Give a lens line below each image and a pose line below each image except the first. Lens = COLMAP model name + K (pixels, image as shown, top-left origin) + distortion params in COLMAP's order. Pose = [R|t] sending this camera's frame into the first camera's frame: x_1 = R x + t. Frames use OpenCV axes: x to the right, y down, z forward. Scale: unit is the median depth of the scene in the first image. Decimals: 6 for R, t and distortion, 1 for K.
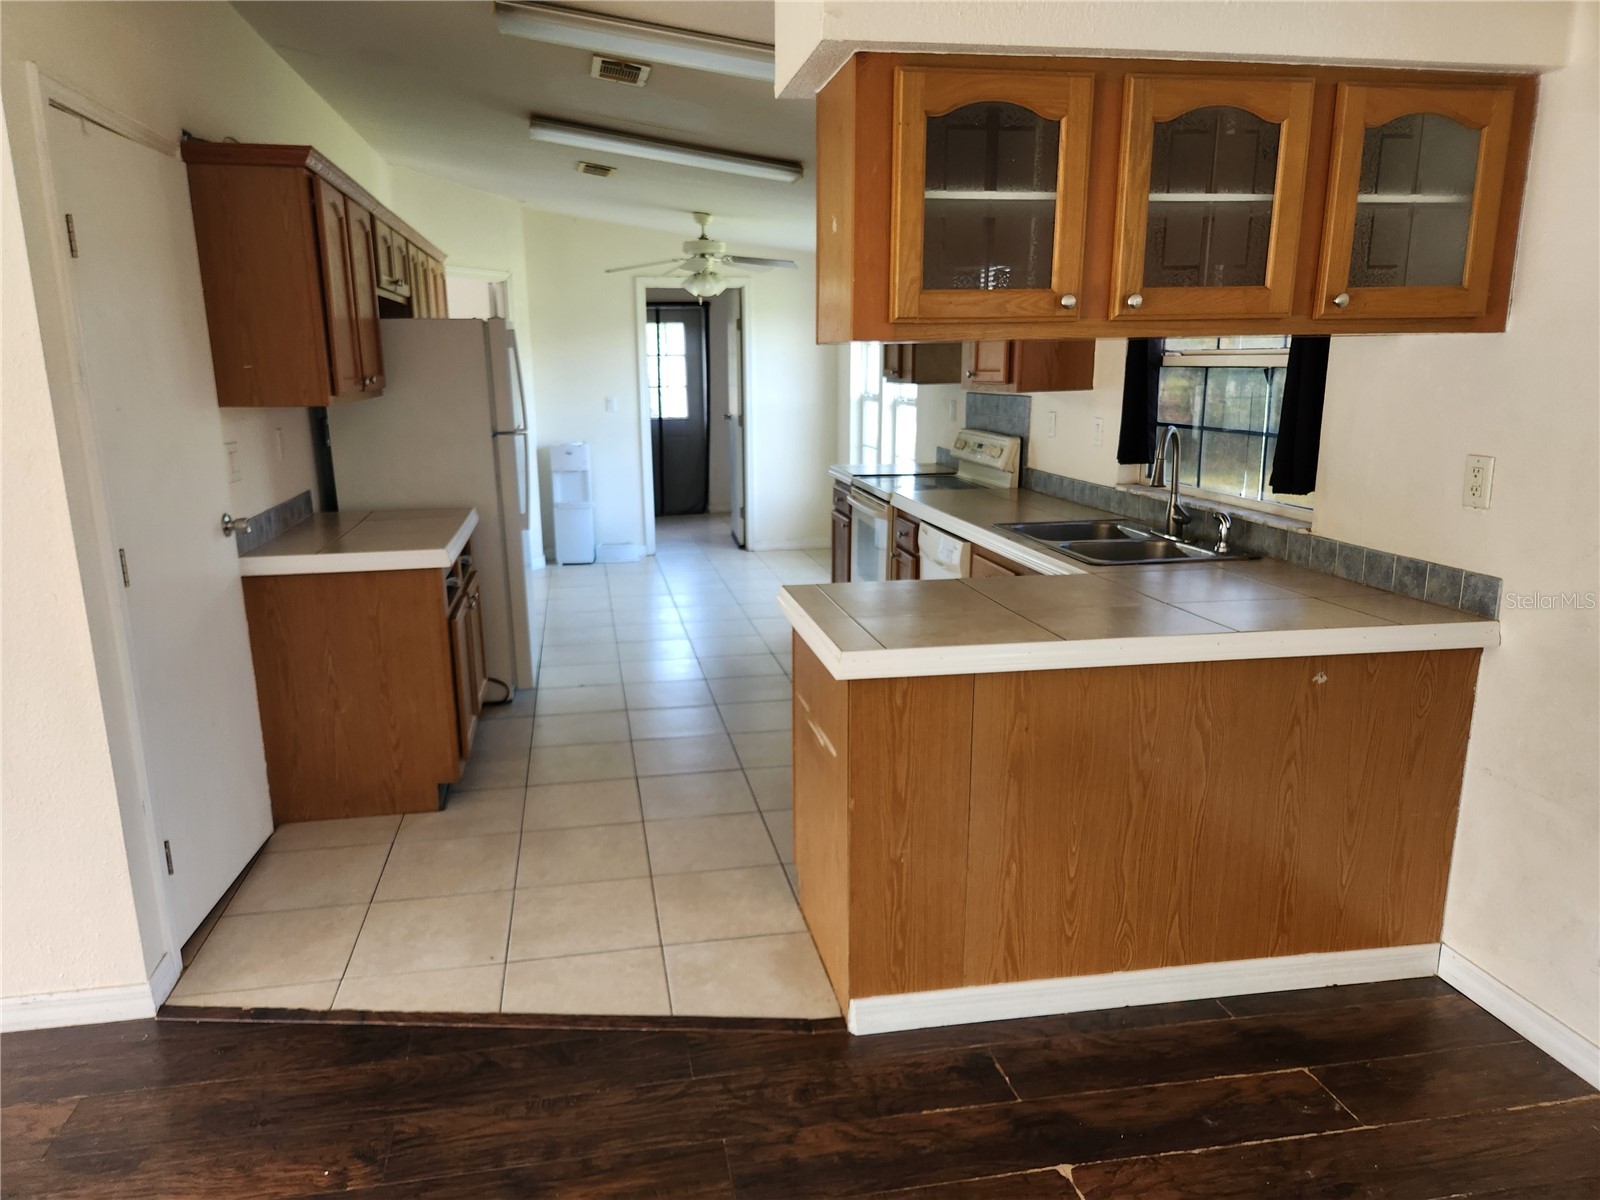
lens RADIAL K [[1071.3, 0, 763.9], [0, 1071.3, 621.6], [0, 0, 1]] dist [0.102105, -0.099263]
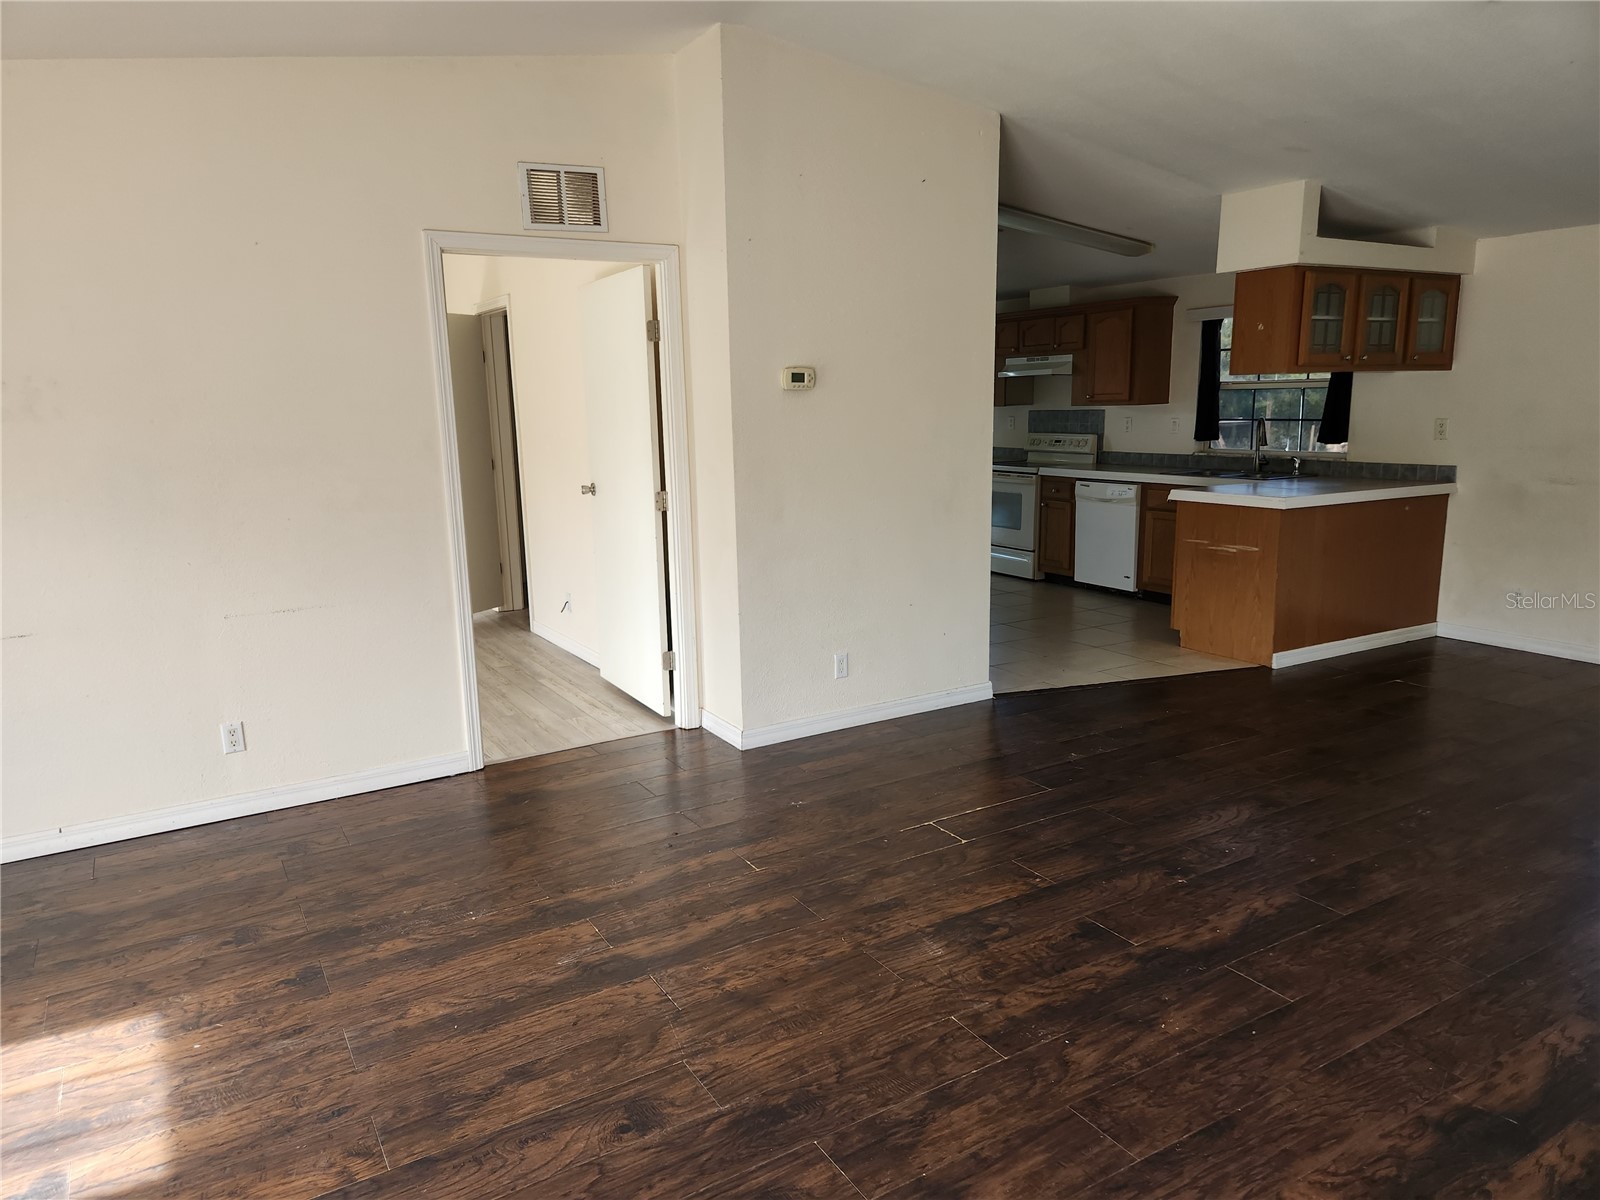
lens RADIAL K [[1064.5, 0, 785.1], [0, 1064.5, 602.6], [0, 0, 1]] dist [0.073718, -0.056769]
pose [[0.934454, -0.073372, 0.348444, -1.178462], [0.092481, 0.994970, -0.038505, 0.161256], [-0.343866, 0.068206, 0.936539, -0.563542]]
